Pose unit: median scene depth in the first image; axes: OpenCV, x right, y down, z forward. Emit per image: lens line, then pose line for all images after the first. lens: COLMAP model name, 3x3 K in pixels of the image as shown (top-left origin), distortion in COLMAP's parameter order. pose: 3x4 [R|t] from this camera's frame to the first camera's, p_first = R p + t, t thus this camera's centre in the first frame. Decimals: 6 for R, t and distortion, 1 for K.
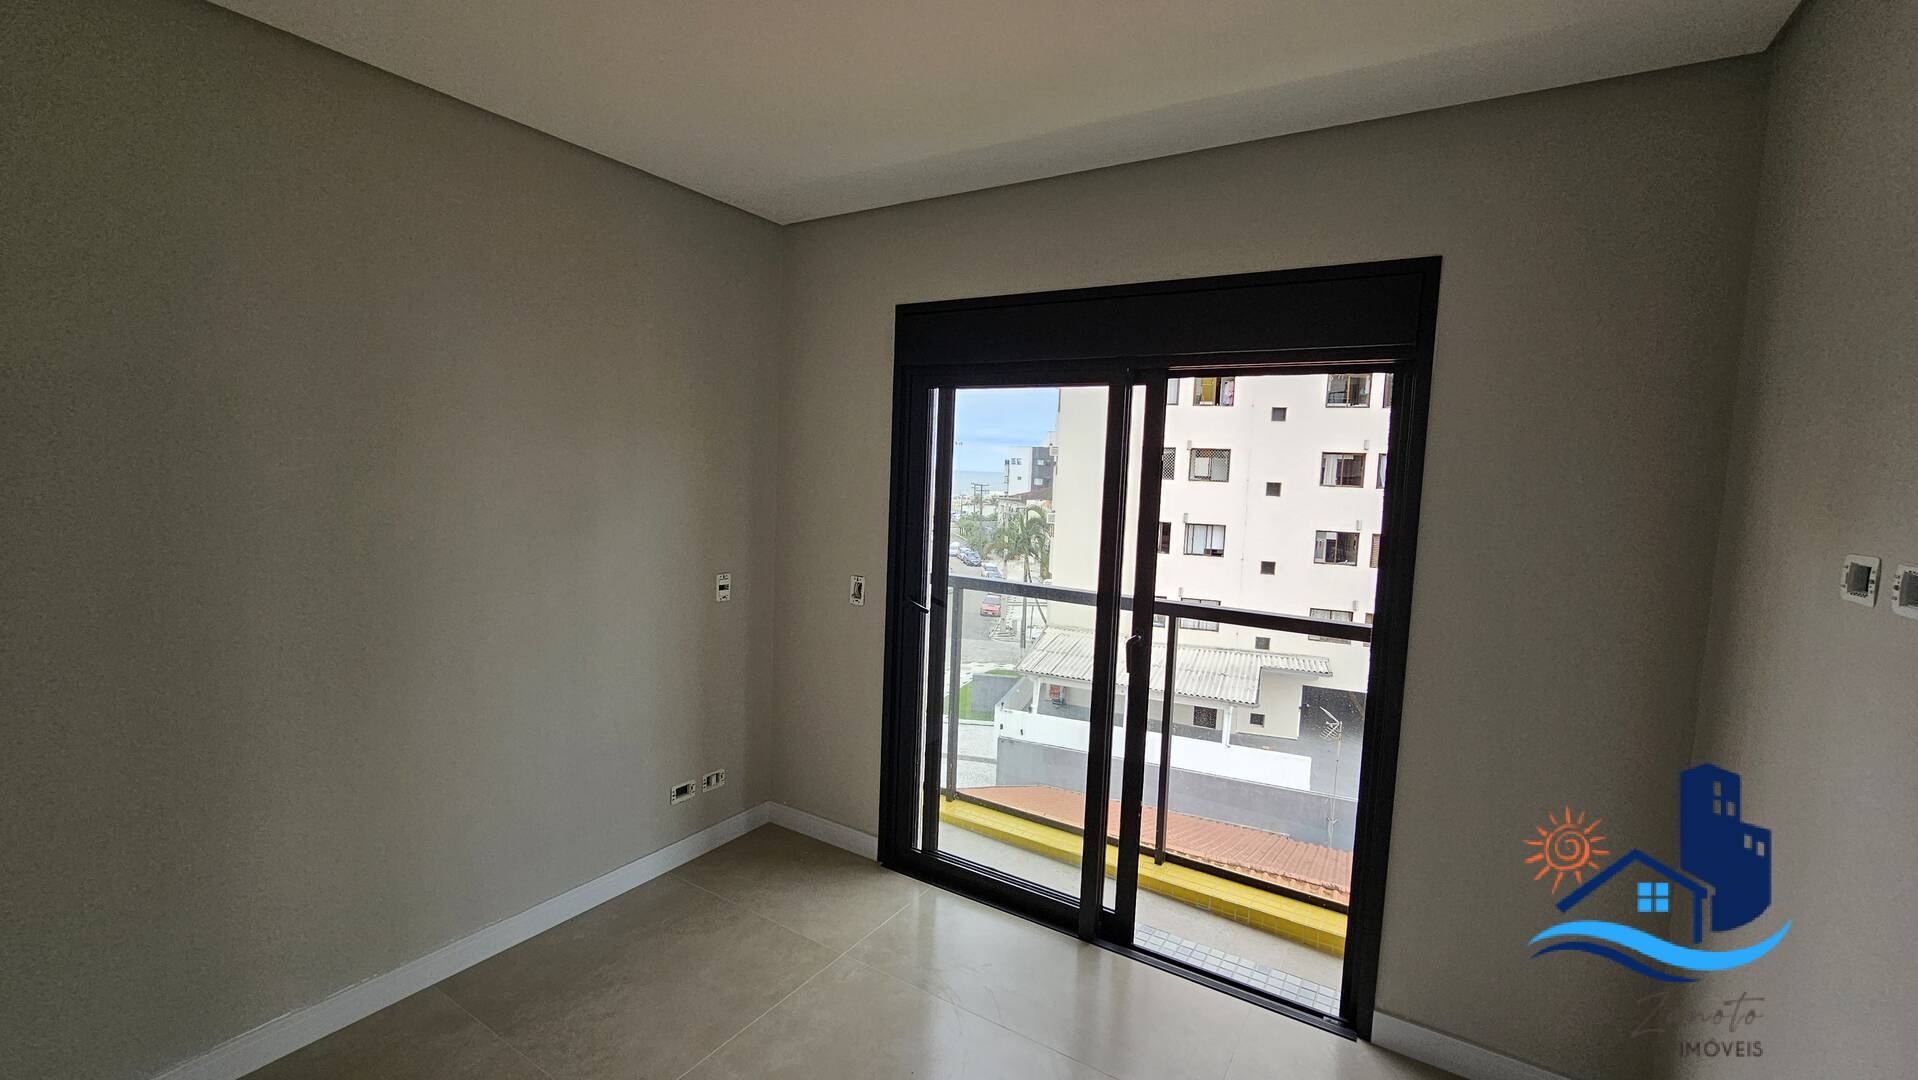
lens RADIAL K [[784.4, 0, 969.1], [0, 784.4, 536.3], [0, 0, 1]] dist [-0.004845, 0.001506]
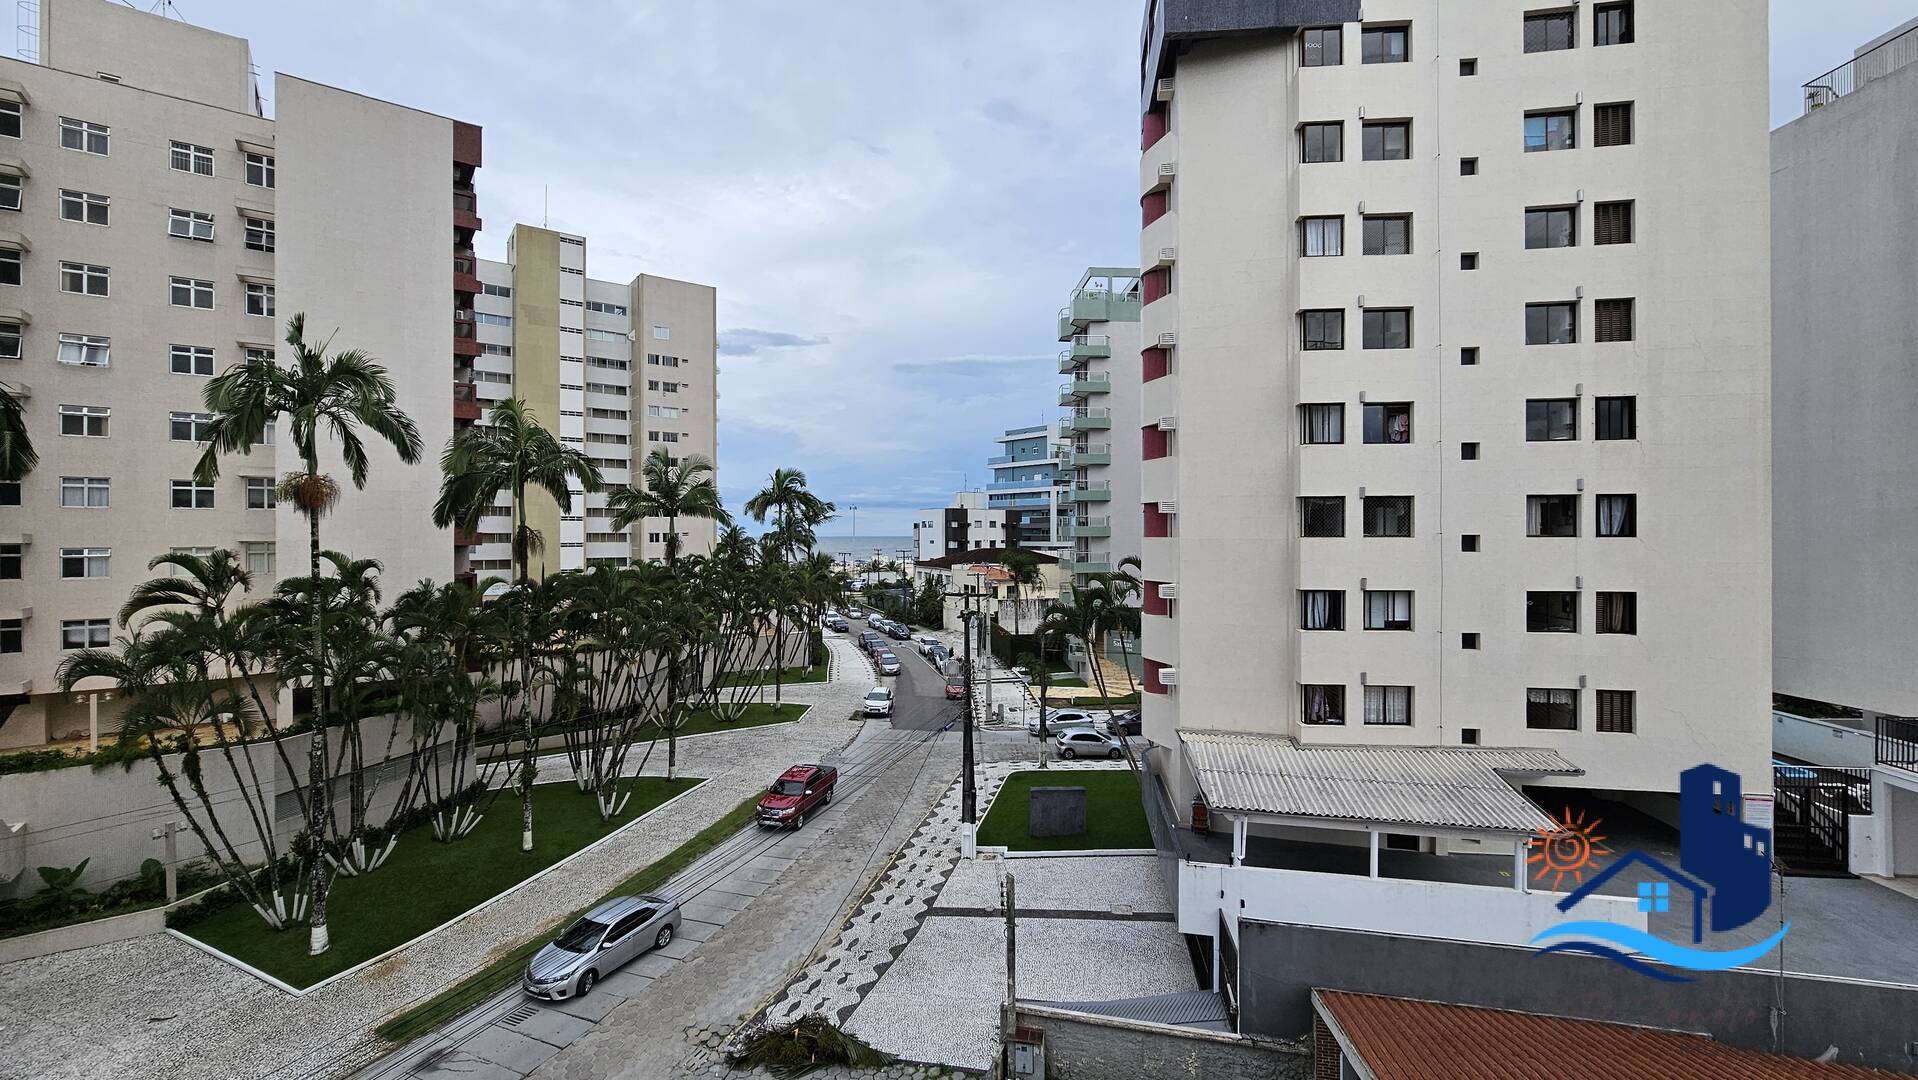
lens RADIAL K [[784.4, 0, 969.1], [0, 784.4, 536.3], [0, 0, 1]] dist [-0.004845, 0.001506]
pose [[0.983531, -0.042826, 0.175592, -0.302428], [0.056675, 0.995599, -0.074633, -0.041691], [-0.171623, 0.083355, 0.981630, 0.338751]]
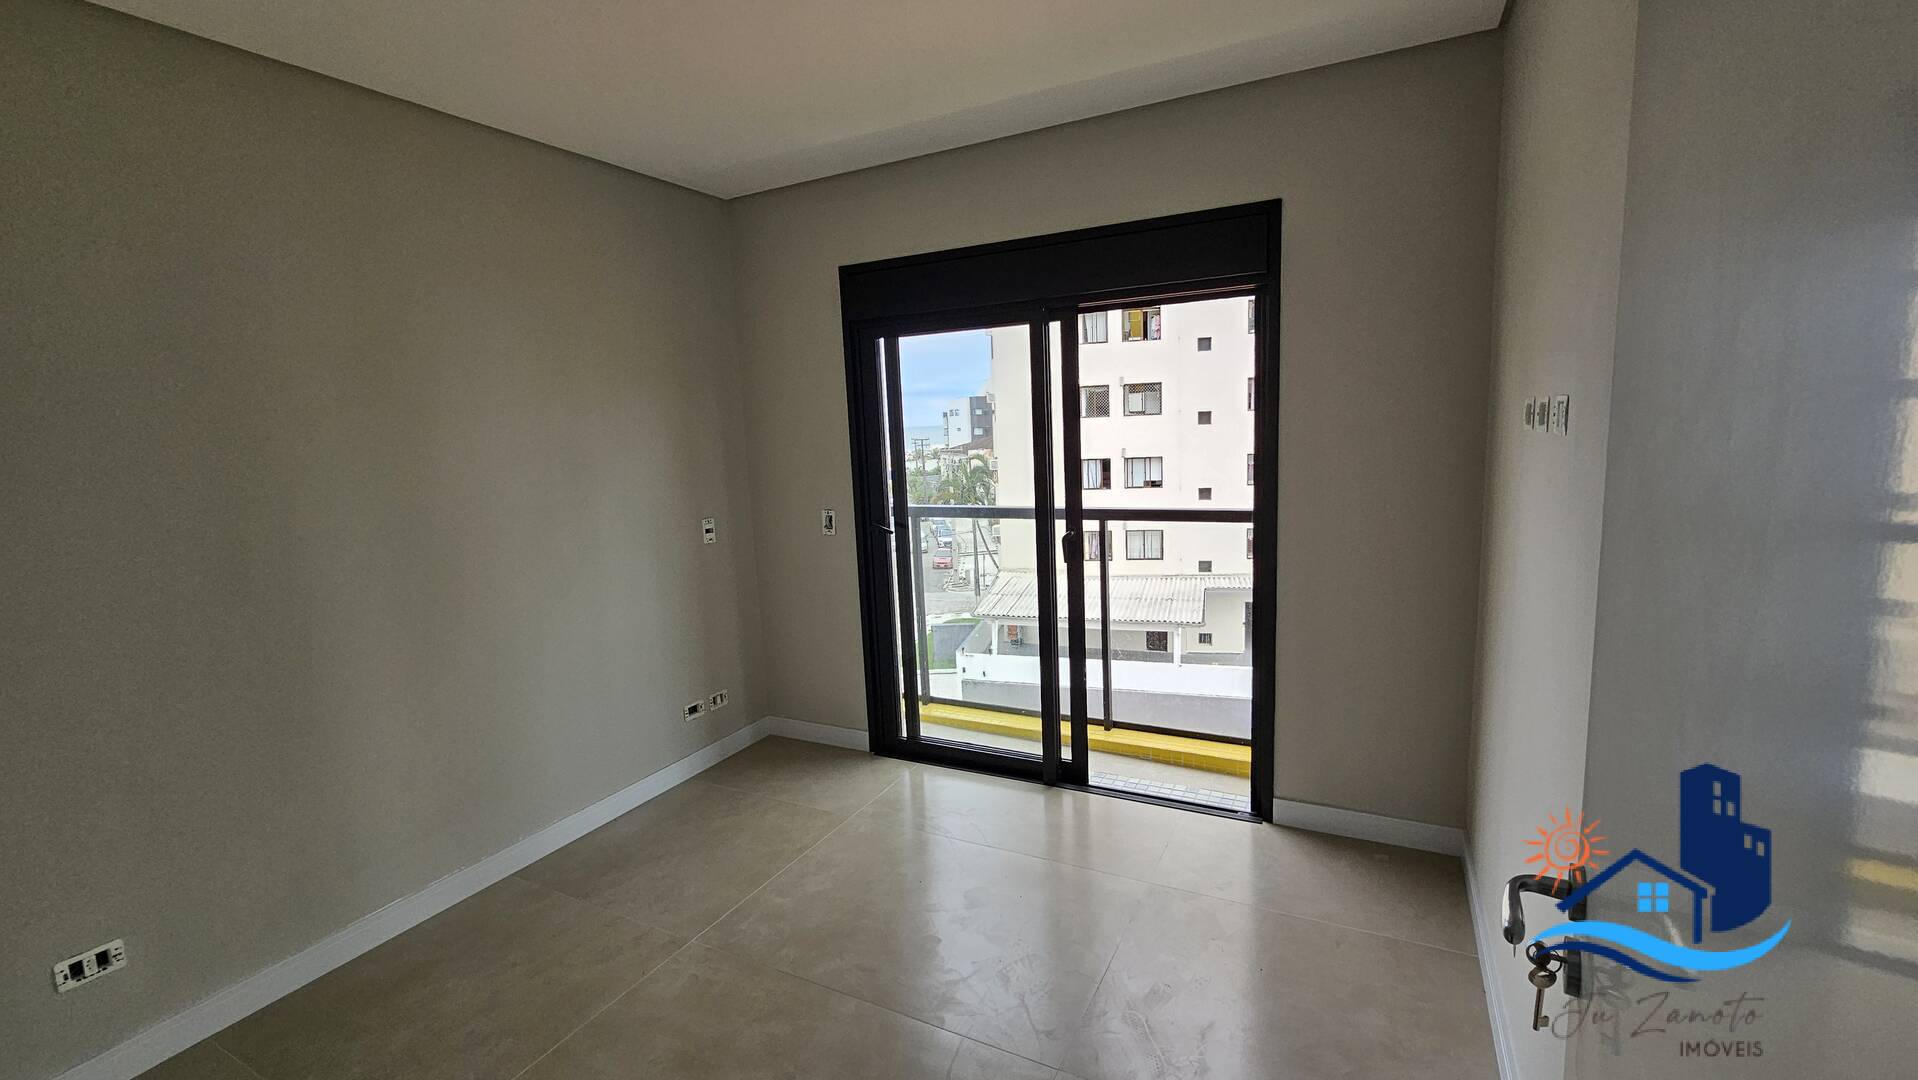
lens RADIAL K [[788.9, 0, 977.4], [0, 788.9, 535.4], [0, 0, 1]] dist [-0.003475, 0.000074]
pose [[0.992684, -0.094588, 0.075043, -0.002225], [0.090164, 0.994100, 0.060304, 0.005487], [-0.080304, -0.053096, 0.995355, -0.023119]]
